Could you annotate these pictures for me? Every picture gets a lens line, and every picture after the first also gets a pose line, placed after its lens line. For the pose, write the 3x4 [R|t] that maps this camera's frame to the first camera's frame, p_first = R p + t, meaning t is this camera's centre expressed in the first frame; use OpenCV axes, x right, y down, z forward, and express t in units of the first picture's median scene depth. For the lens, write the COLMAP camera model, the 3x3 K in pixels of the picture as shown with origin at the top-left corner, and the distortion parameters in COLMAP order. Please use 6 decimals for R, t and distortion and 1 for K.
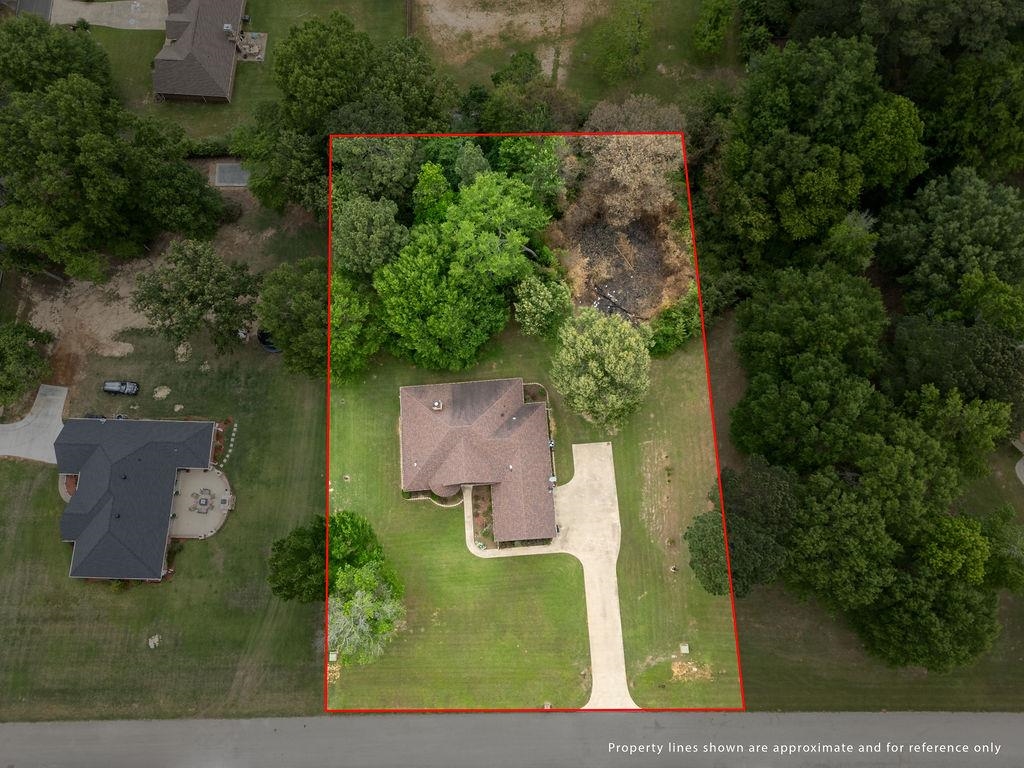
lens RADIAL K [[710.8, 0, 512.0], [0, 710.8, 384.0], [0, 0, 1]] dist [0.054872, -0.036768]
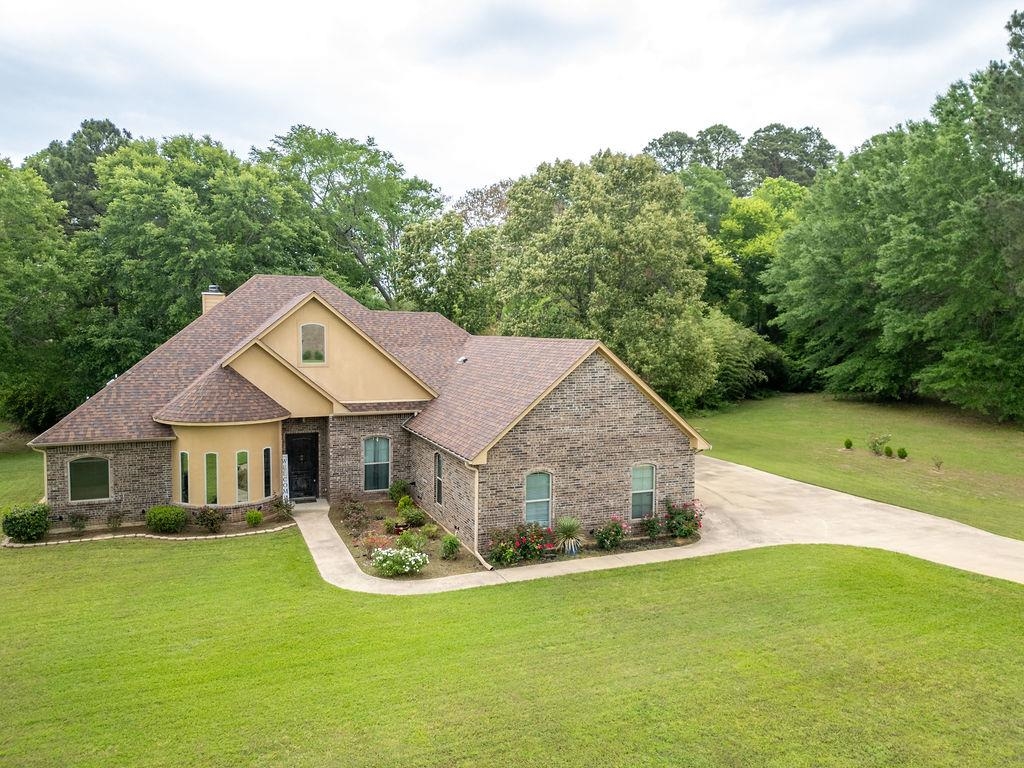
lens RADIAL K [[734.6, 0, 511.9], [0, 734.6, 394.0], [0, 0, 1]] dist [0.053575, -0.038729]
pose [[0.950321, -0.005274, 0.311226, -0.077804], [0.295636, 0.328196, -0.897155, 0.402939], [-0.097411, 0.944595, 0.313451, 0.886292]]
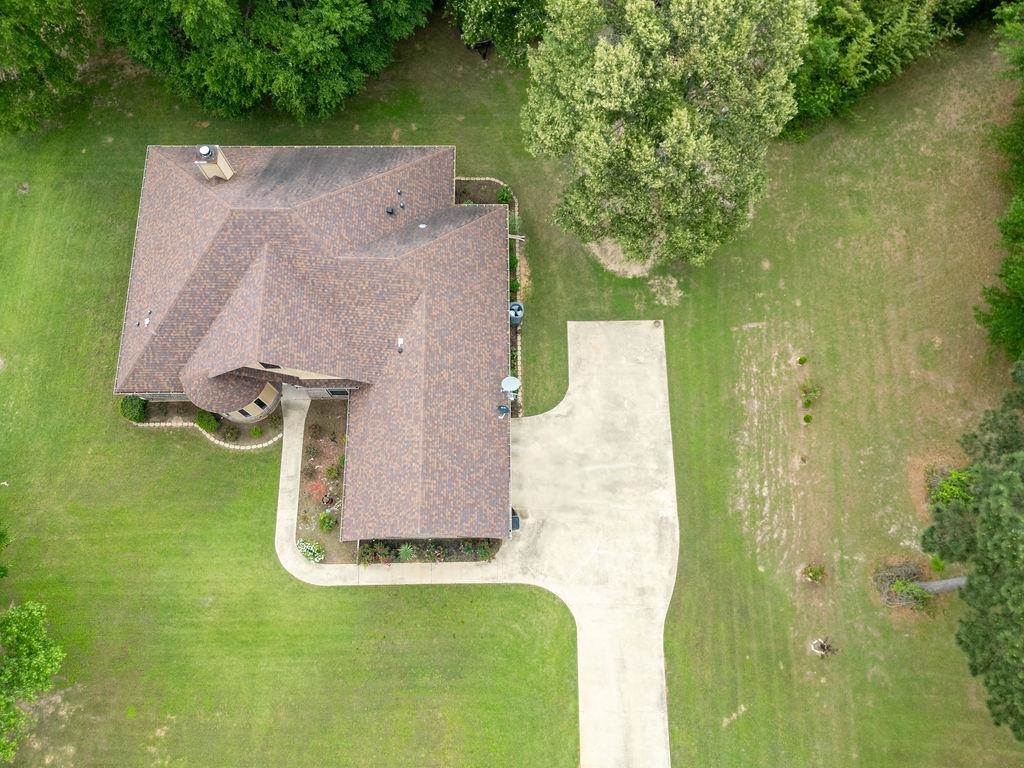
lens RADIAL K [[734.6, 0, 511.9], [0, 734.6, 394.0], [0, 0, 1]] dist [0.053575, -0.038729]
pose [[0.997750, 0.066494, 0.008560, 0.053840], [-0.066077, 0.996925, -0.042112, 0.151935], [-0.011334, 0.041451, 0.999076, 0.600636]]
